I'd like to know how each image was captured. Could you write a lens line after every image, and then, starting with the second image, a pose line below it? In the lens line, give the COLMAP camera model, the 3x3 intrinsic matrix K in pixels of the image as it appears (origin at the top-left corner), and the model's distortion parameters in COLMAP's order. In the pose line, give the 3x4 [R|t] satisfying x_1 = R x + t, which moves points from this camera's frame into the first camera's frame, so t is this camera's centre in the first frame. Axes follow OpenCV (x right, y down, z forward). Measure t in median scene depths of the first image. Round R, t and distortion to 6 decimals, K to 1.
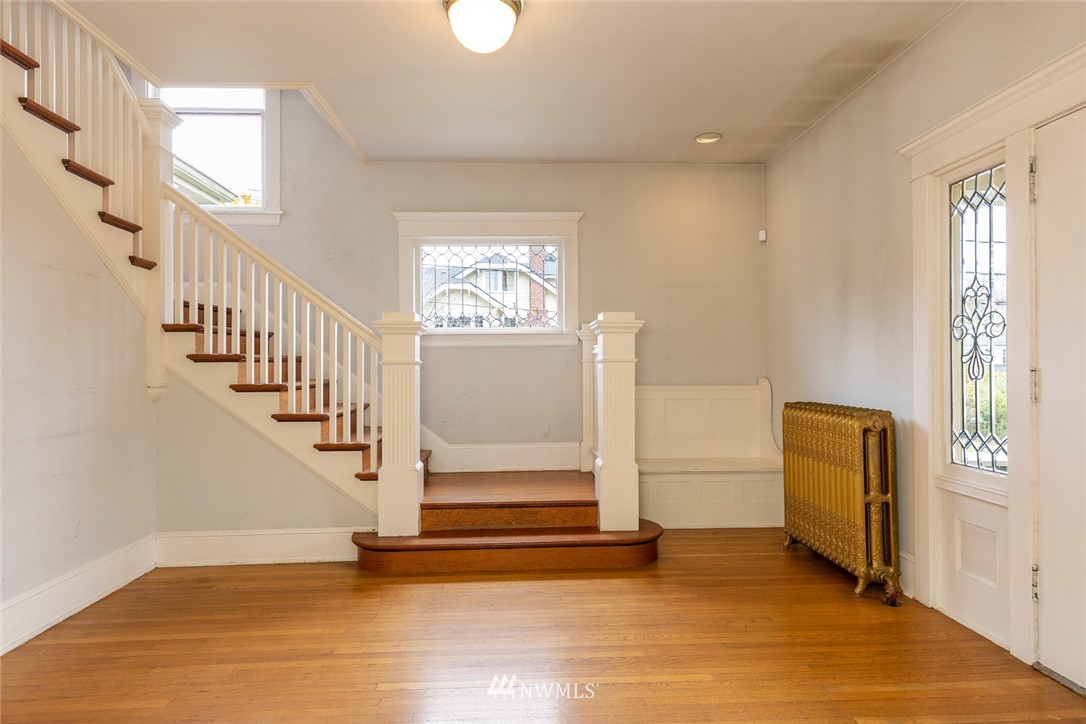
lens RADIAL K [[594.3, 0, 544.5], [0, 594.3, 360.1], [0, 0, 1]] dist [0.006457, 0.000372]
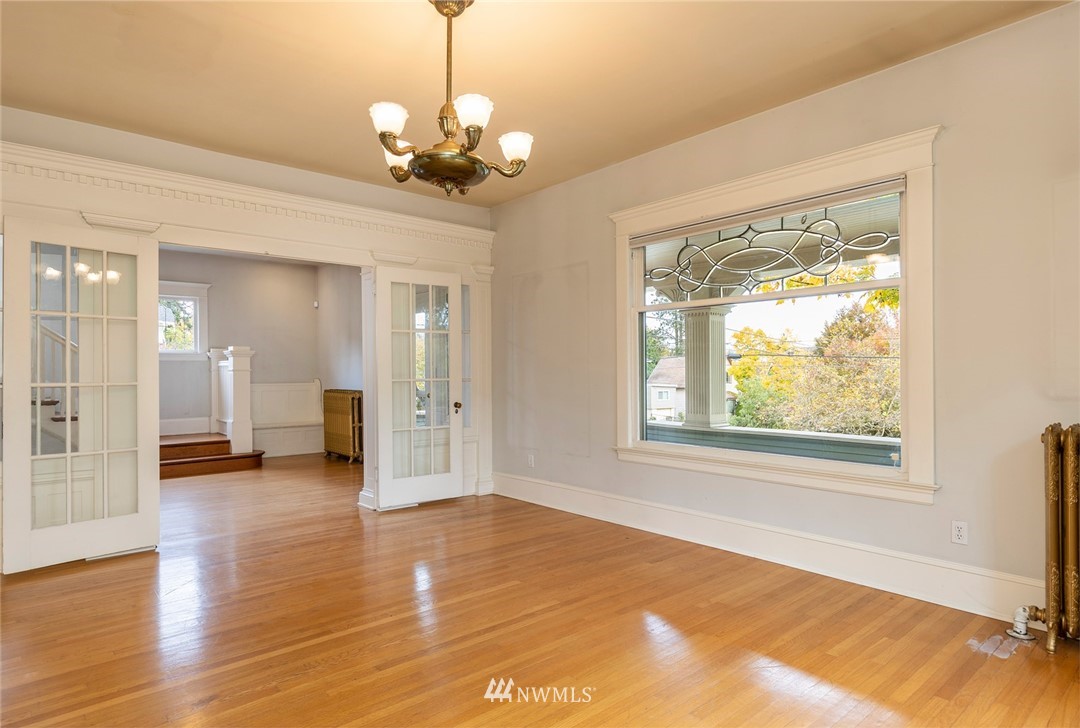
lens RADIAL K [[591.0, 0, 536.1], [0, 591.0, 367.2], [0, 0, 1]] dist [0.006457, 0.000372]
pose [[0.774600, 0.004566, 0.632435, -0.377749], [-0.005811, 0.999983, -0.000102, -0.014990], [-0.632425, -0.003596, 0.774613, -1.213167]]
